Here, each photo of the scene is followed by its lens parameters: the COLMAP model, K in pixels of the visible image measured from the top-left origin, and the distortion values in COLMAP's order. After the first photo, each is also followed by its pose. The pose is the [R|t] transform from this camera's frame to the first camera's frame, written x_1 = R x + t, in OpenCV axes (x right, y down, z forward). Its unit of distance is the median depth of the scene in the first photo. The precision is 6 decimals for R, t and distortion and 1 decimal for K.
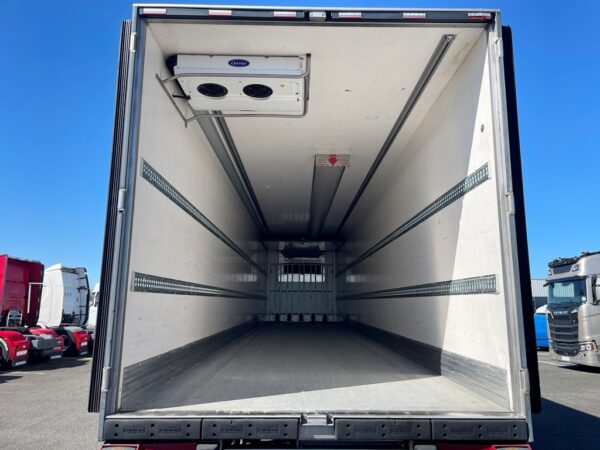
lens RADIAL K [[448.8, 0, 303.2], [0, 448.8, 222.1], [0, 0, 1]] dist [0.025977, -0.010547]
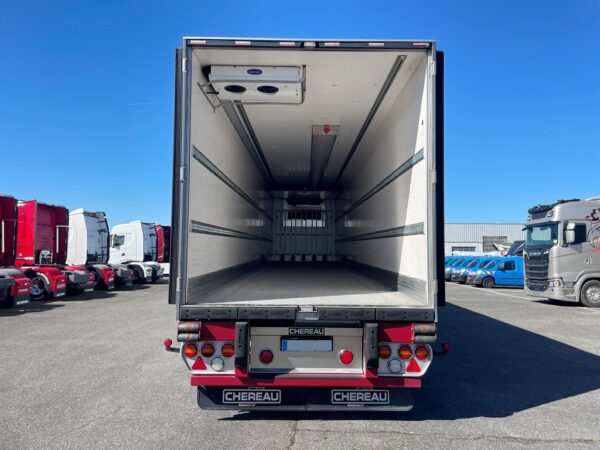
lens RADIAL K [[448.8, 0, 302.6], [0, 448.8, 224.3], [0, 0, 1]] dist [0.025977, -0.010547]
pose [[0.999940, 0.003341, -0.010430, 0.009983], [-0.001975, 0.991729, 0.128336, -0.027099], [0.010772, -0.128307, 0.991676, -0.198156]]
